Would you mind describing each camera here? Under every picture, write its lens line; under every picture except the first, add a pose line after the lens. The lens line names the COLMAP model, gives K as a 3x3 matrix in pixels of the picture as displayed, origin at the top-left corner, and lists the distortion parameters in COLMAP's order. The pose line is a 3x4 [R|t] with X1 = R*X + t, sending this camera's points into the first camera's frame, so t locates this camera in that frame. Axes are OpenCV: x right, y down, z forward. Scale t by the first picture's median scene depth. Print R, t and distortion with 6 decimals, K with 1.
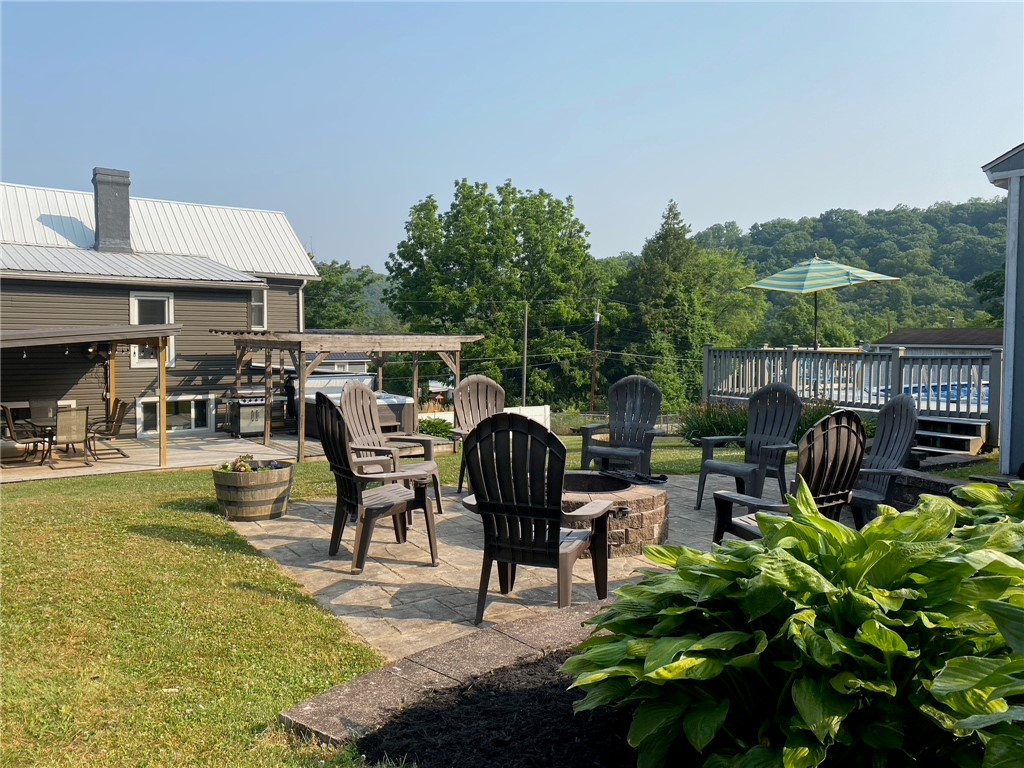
lens RADIAL K [[773.8, 0, 512.0], [0, 773.8, 384.0], [0, 0, 1]] dist [0.042190, 0.003141]
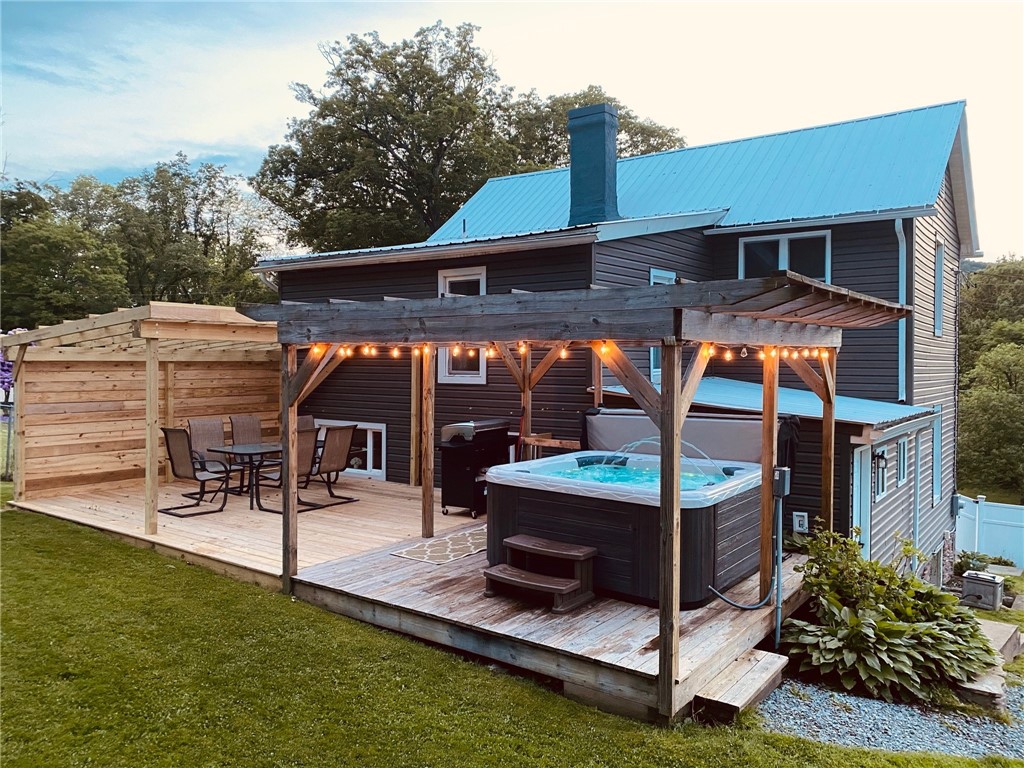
lens RADIAL K [[780.1, 0, 511.8], [0, 780.1, 368.1], [0, 0, 1]] dist [0.067703, -0.144522]
pose [[0.275531, -0.001109, -0.961292, 0.043535], [-0.064098, 0.997753, -0.019524, -0.006027], [0.959153, 0.066997, 0.274840, 0.210314]]
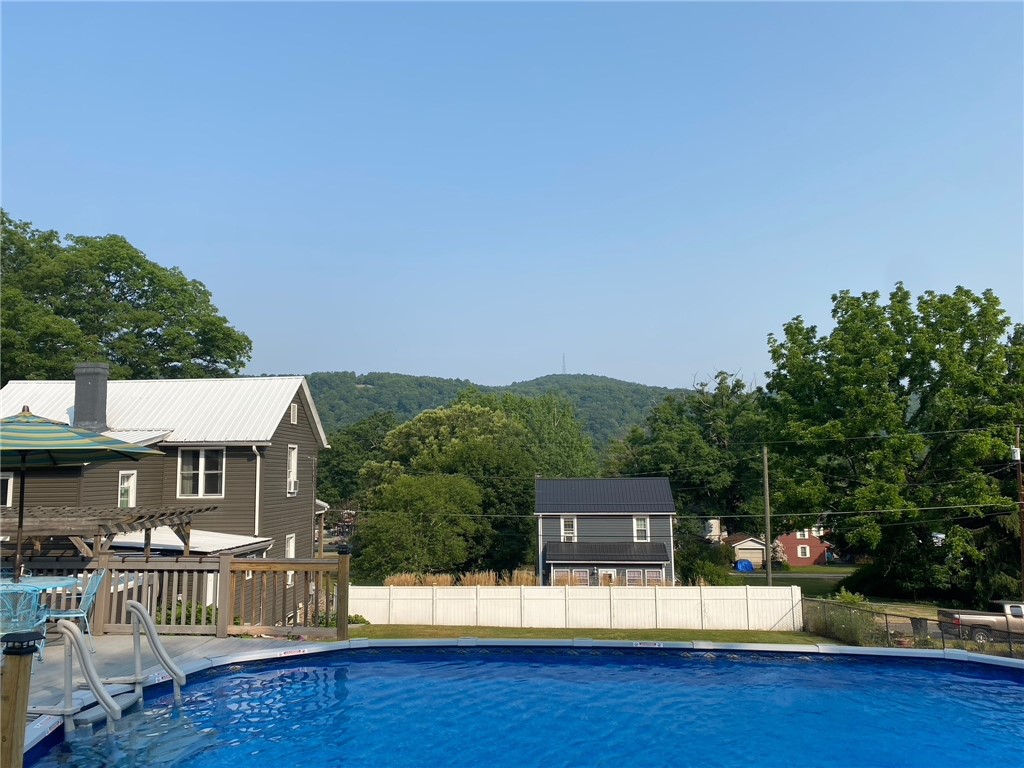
lens RADIAL K [[783.7, 0, 512.0], [0, 783.7, 384.0], [0, 0, 1]] dist [0.010529, 0.003332]
pose [[0.749152, -0.090524, -0.656184, 0.203759], [-0.025478, 0.985947, -0.165105, -0.018197], [0.661908, 0.140407, 0.736318, 0.156305]]
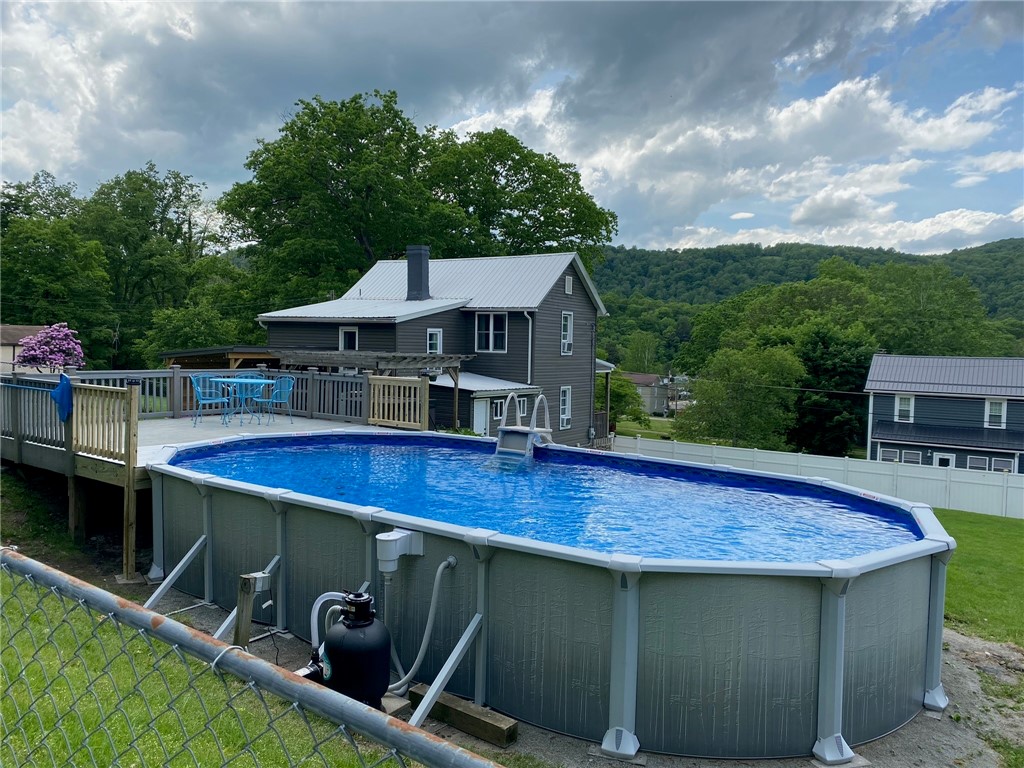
lens RADIAL K [[783.7, 0, 512.0], [0, 783.7, 384.0], [0, 0, 1]] dist [0.010529, 0.003332]
pose [[0.337649, 0.048521, -0.940020, 0.278191], [-0.081231, 0.996447, 0.022256, -0.015727], [0.937760, 0.068845, 0.340391, 0.189029]]
